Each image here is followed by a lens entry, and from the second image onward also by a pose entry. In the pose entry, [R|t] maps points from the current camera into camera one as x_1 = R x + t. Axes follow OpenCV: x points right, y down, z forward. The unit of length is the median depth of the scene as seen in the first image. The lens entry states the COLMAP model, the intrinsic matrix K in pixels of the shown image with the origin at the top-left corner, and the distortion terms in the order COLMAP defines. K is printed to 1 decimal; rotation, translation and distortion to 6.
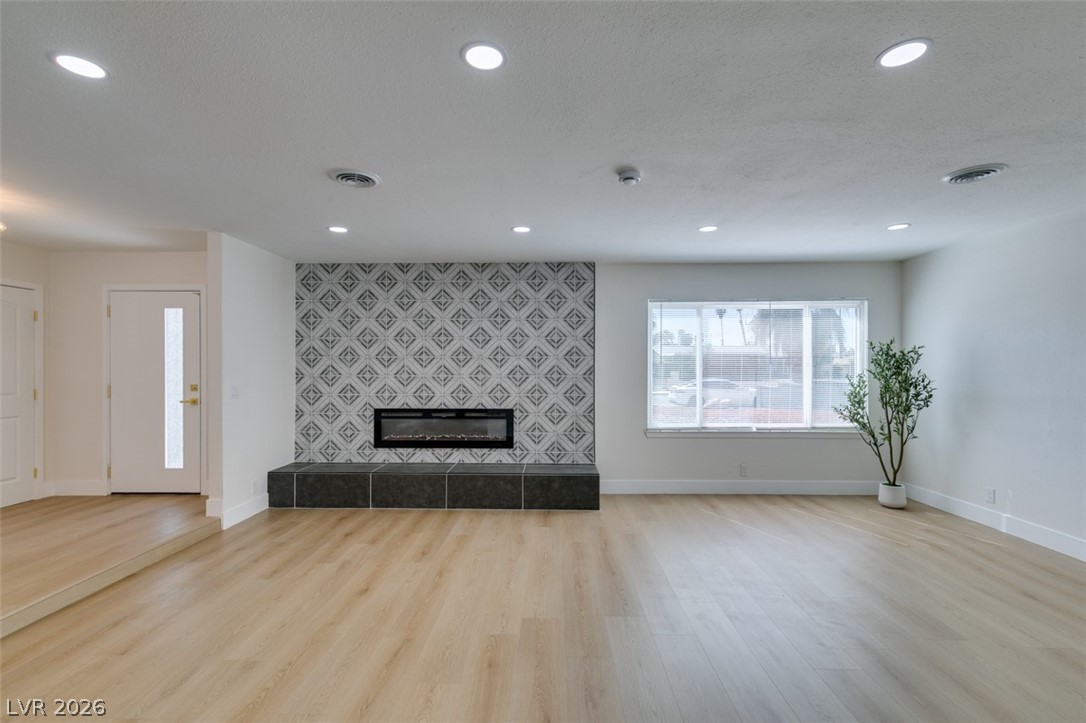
lens RADIAL K [[484.7, 0, 544.7], [0, 484.7, 366.1], [0, 0, 1]] dist [0.004769, -0.001762]
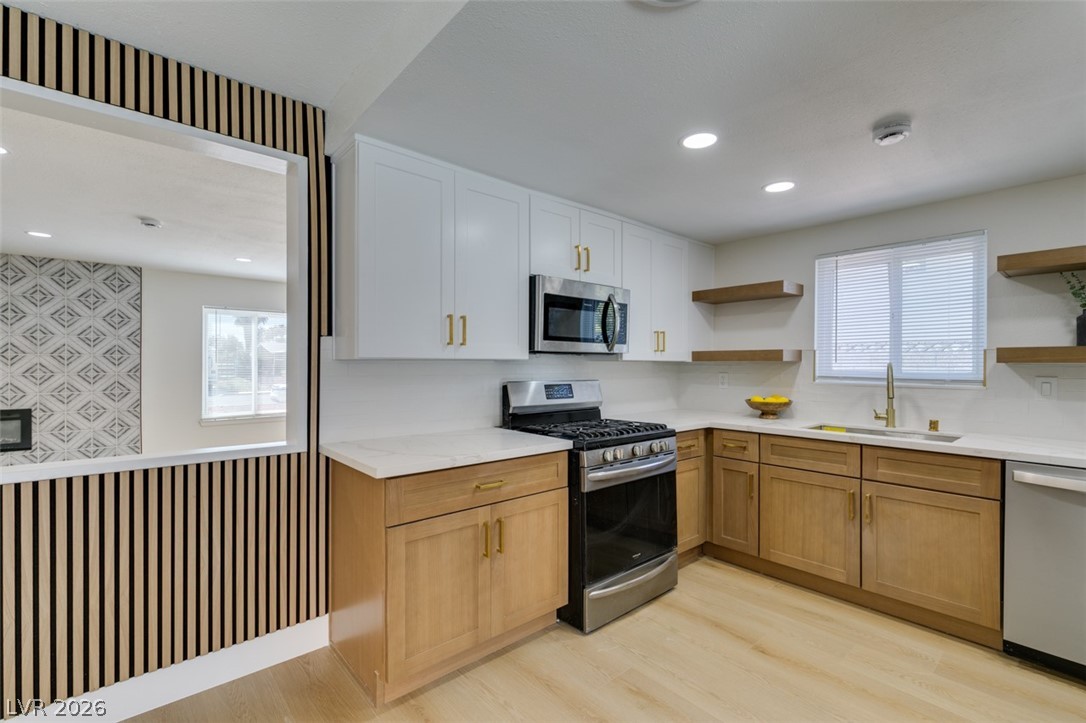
lens RADIAL K [[484.7, 0, 543.0], [0, 484.7, 365.5], [0, 0, 1]] dist [0.004769, -0.001762]
pose [[0.741489, -0.001196, 0.670964, 0.040438], [0.000930, 0.999999, 0.000754, 0.003136], [-0.670965, 0.000065, 0.741489, -0.392676]]
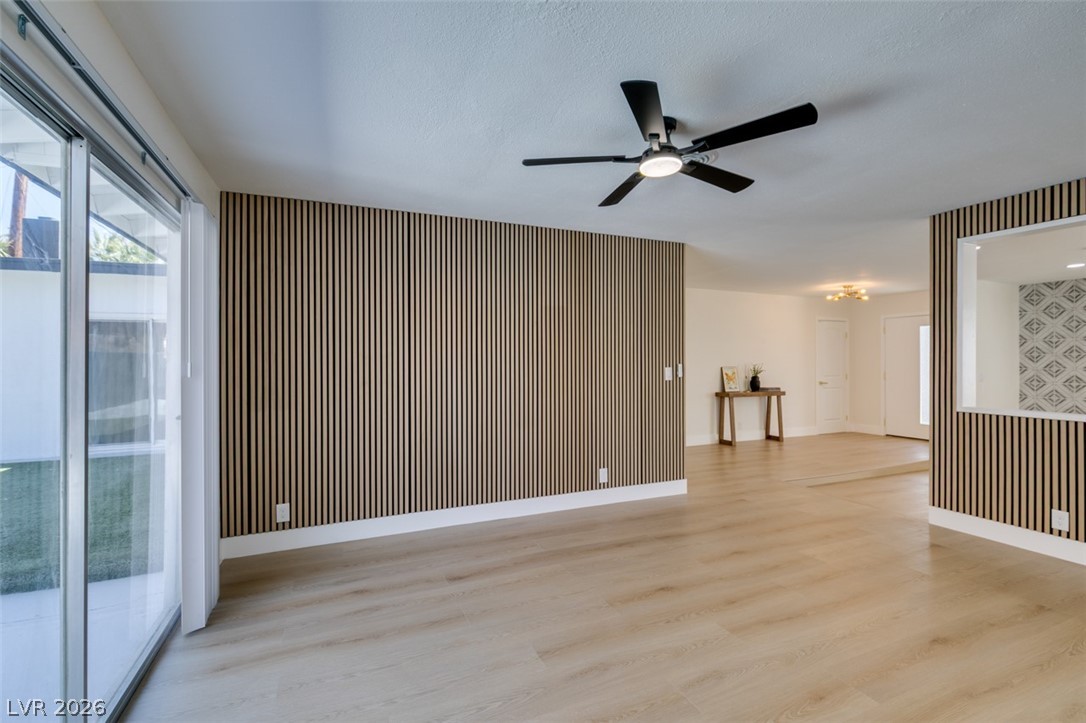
lens RADIAL K [[484.7, 0, 544.5], [0, 484.7, 360.8], [0, 0, 1]] dist [0.004769, -0.001762]
pose [[0.415429, -0.005430, -0.909609, 0.170634], [0.001229, 0.999985, -0.005408, 0.003872], [0.909625, 0.001129, 0.415429, -0.773110]]
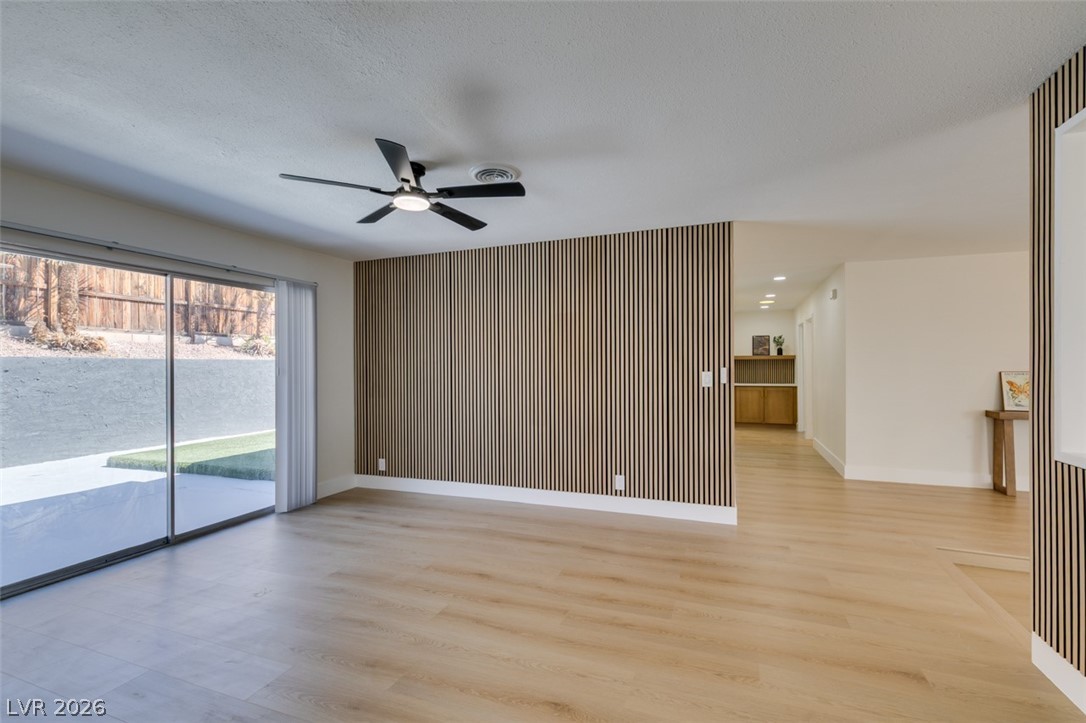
lens RADIAL K [[484.7, 0, 543.9], [0, 484.7, 368.8], [0, 0, 1]] dist [0.004769, -0.001762]
pose [[-0.342102, 0.005156, -0.939649, 0.254597], [0.003652, 0.999985, 0.004157, 0.002804], [0.939656, -0.002010, -0.342116, -0.186133]]
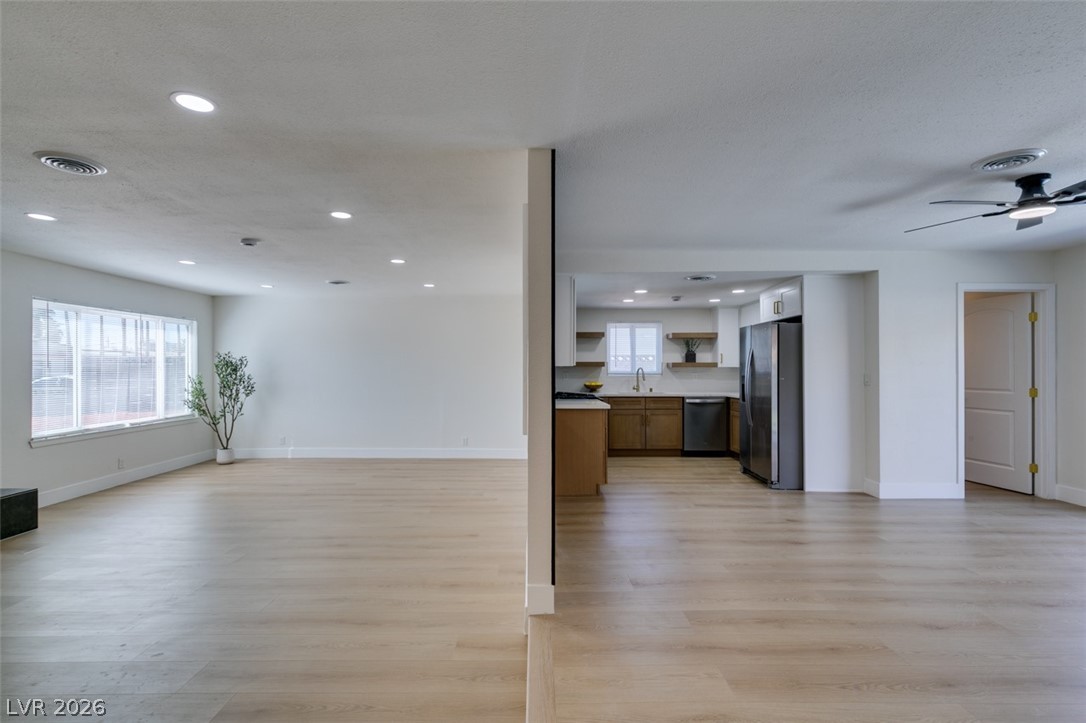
lens RADIAL K [[484.7, 0, 532.0], [0, 484.7, 366.1], [0, 0, 1]] dist [0.004769, -0.001762]
pose [[-0.015299, 0.004346, 0.999874, -0.723906], [0.004549, 0.999981, -0.004277, 0.001574], [-0.999873, 0.004483, -0.015319, 0.077290]]
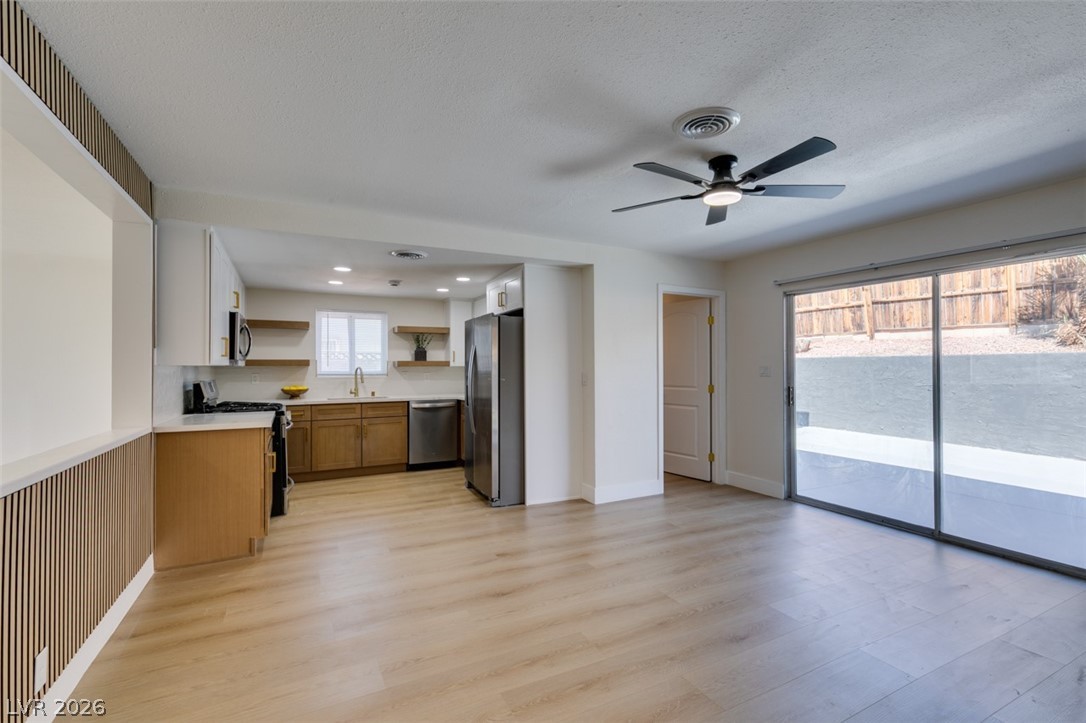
lens RADIAL K [[484.7, 0, 536.8], [0, 484.7, 361.3], [0, 0, 1]] dist [0.004769, -0.001762]
pose [[-0.472590, 0.010891, 0.881215, -0.538474], [0.006373, 0.999940, -0.008941, 0.000861], [-0.881260, 0.001391, -0.472630, -0.086241]]
